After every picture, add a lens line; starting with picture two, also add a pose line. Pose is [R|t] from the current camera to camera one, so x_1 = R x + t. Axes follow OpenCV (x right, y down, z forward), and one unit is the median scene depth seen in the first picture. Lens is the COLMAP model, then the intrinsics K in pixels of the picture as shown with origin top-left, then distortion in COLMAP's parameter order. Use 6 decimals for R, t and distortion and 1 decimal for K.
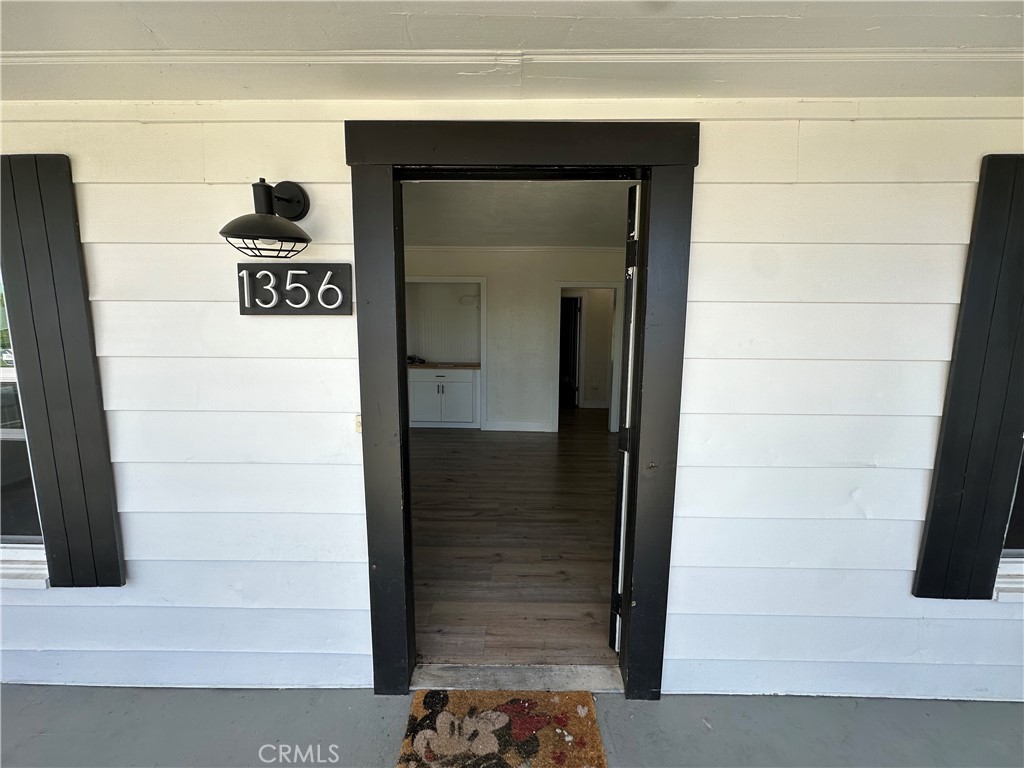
lens RADIAL K [[404.2, 0, 512.0], [0, 404.2, 384.0], [0, 0, 1]] dist [-0.000052, 0.000079]
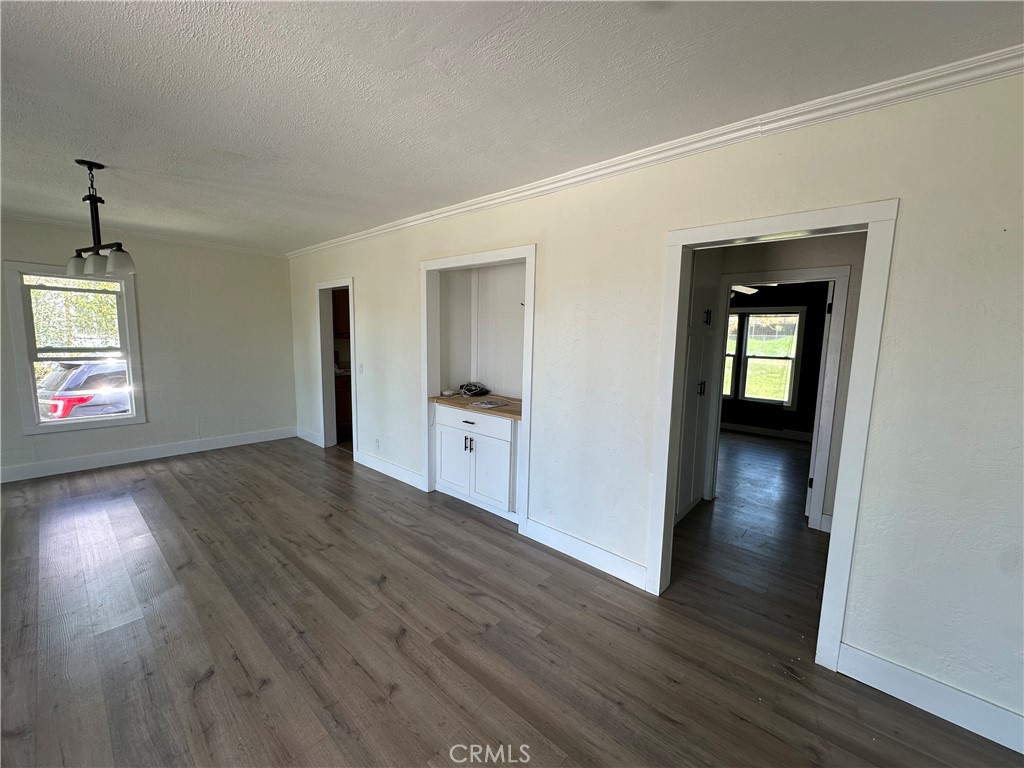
lens RADIAL K [[407.9, 0, 512.3], [0, 407.9, 384.7], [0, 0, 1]] dist [-0.000798, 0.000142]
pose [[0.765261, 0.087847, -0.637698, 0.421339], [-0.109414, 0.993980, 0.005626, -0.143718], [0.634353, 0.065467, 0.770266, 0.970618]]
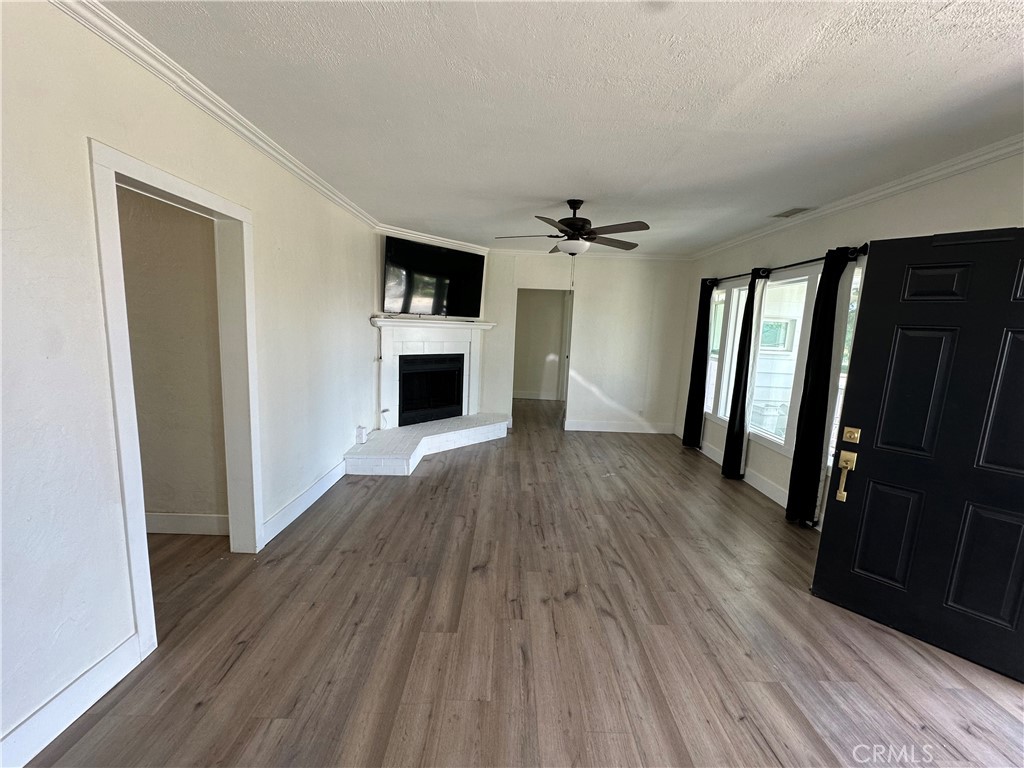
lens RADIAL K [[407.9, 0, 512.3], [0, 407.9, 384.7], [0, 0, 1]] dist [-0.000798, 0.000142]
pose [[-0.026996, -0.155551, 0.987459, -0.302017], [0.092969, 0.983147, 0.157414, -0.184837], [-0.995303, 0.096053, -0.012080, 1.209482]]
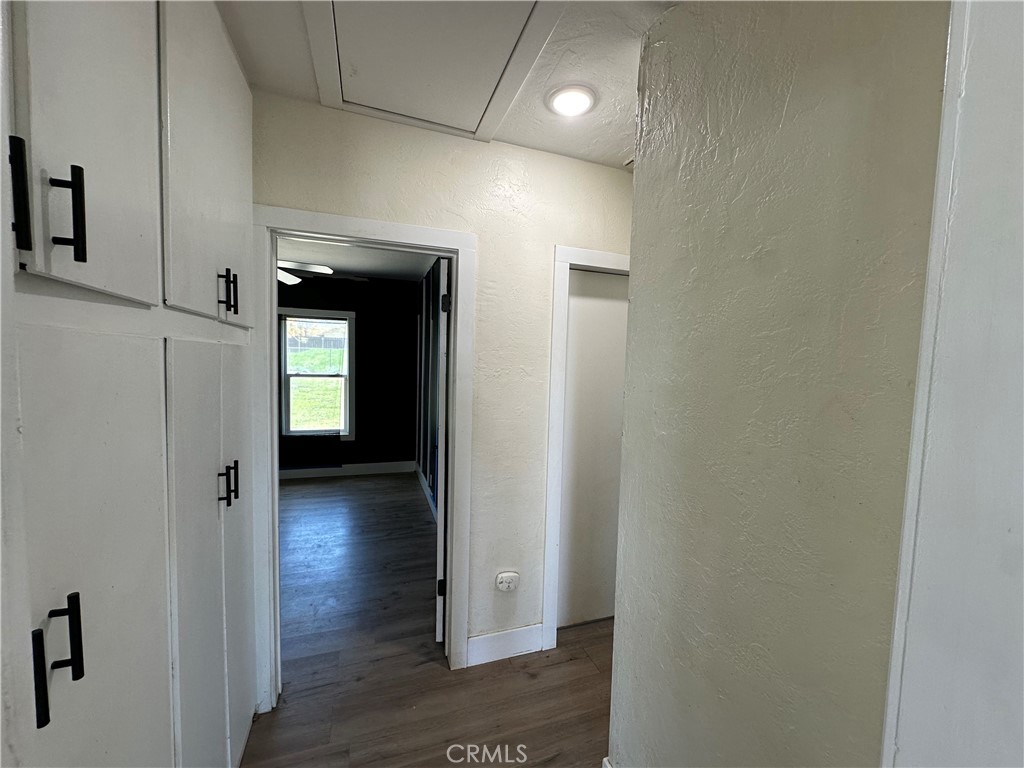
lens RADIAL K [[404.2, 0, 512.0], [0, 404.2, 384.0], [0, 0, 1]] dist [-0.000052, 0.000079]
pose [[0.933953, -0.000531, 0.357396, 0.243307], [0.027886, 0.997058, -0.071392, -0.239253], [-0.356307, 0.076643, 0.931220, 1.611832]]
